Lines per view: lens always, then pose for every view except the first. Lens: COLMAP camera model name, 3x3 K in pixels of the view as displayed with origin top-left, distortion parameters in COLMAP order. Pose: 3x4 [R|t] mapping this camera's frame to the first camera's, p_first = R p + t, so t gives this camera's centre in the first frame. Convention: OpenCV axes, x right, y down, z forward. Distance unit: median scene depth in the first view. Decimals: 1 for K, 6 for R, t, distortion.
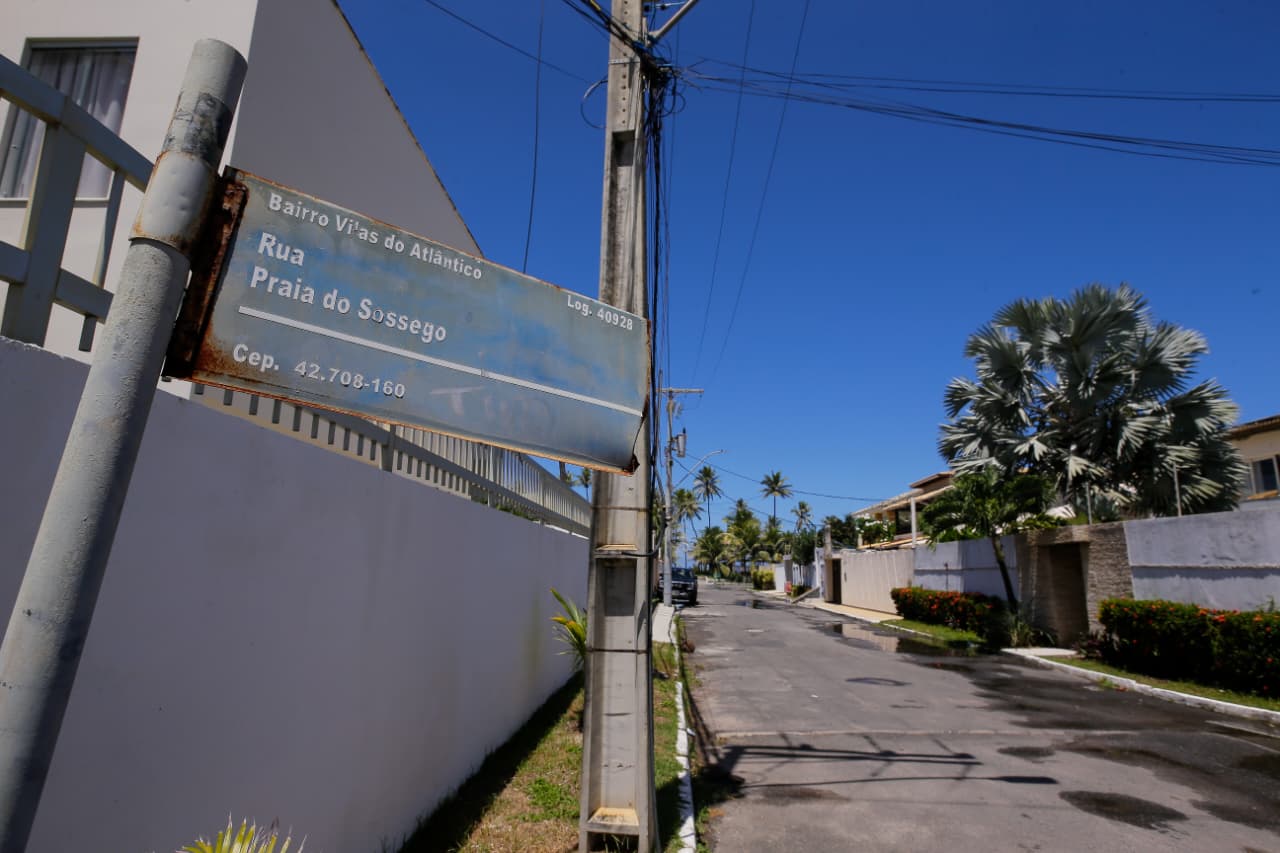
lens RADIAL K [[690.4, 0, 640.0], [0, 690.4, 426.5], [0, 0, 1]] dist [-0.062754, 0.037201]
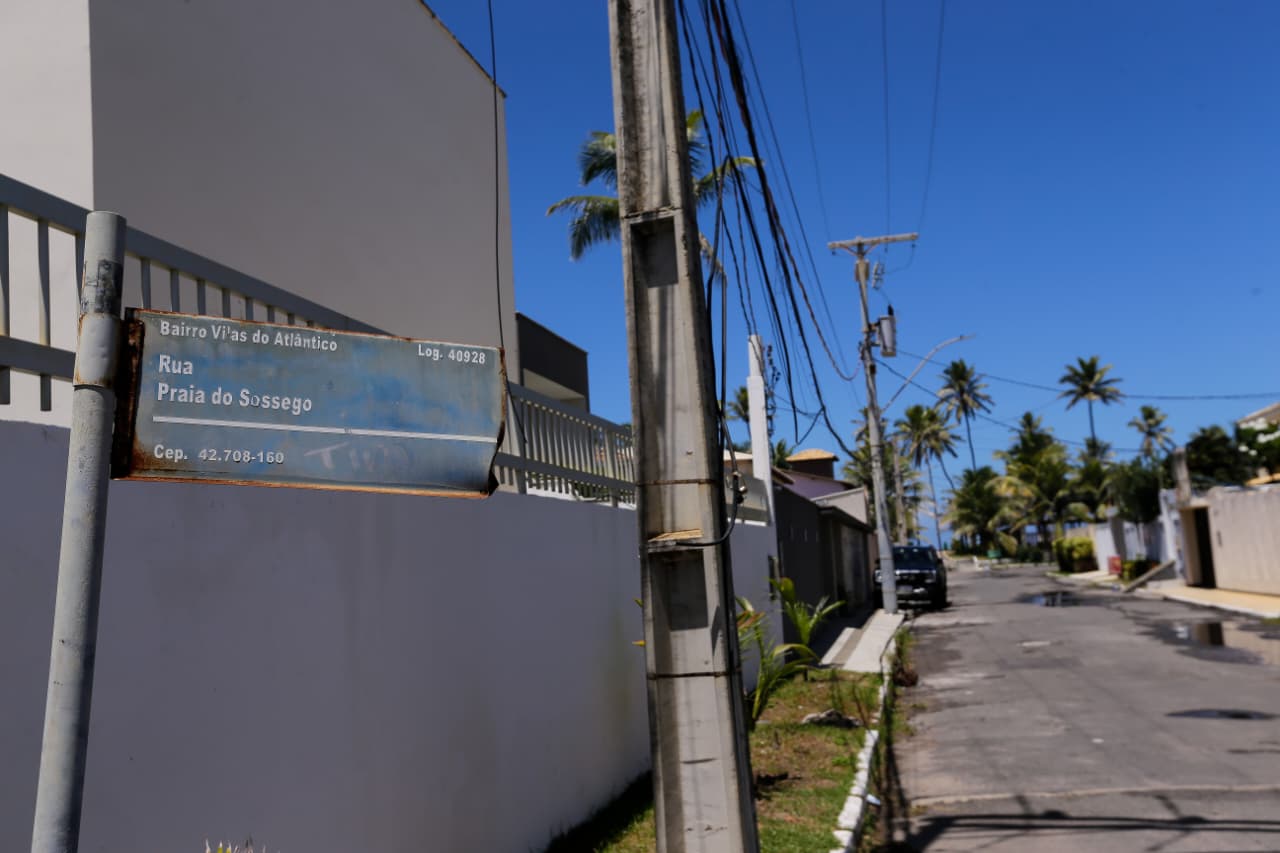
lens RADIAL K [[1250.3, 0, 640.0], [0, 1250.3, 426.5], [0, 0, 1]] dist [0.017596, 0.019389]
pose [[0.978347, -0.103169, -0.179423, 0.106168], [0.119954, 0.989105, 0.085337, -0.033136], [0.168664, -0.105011, 0.980064, -0.169868]]
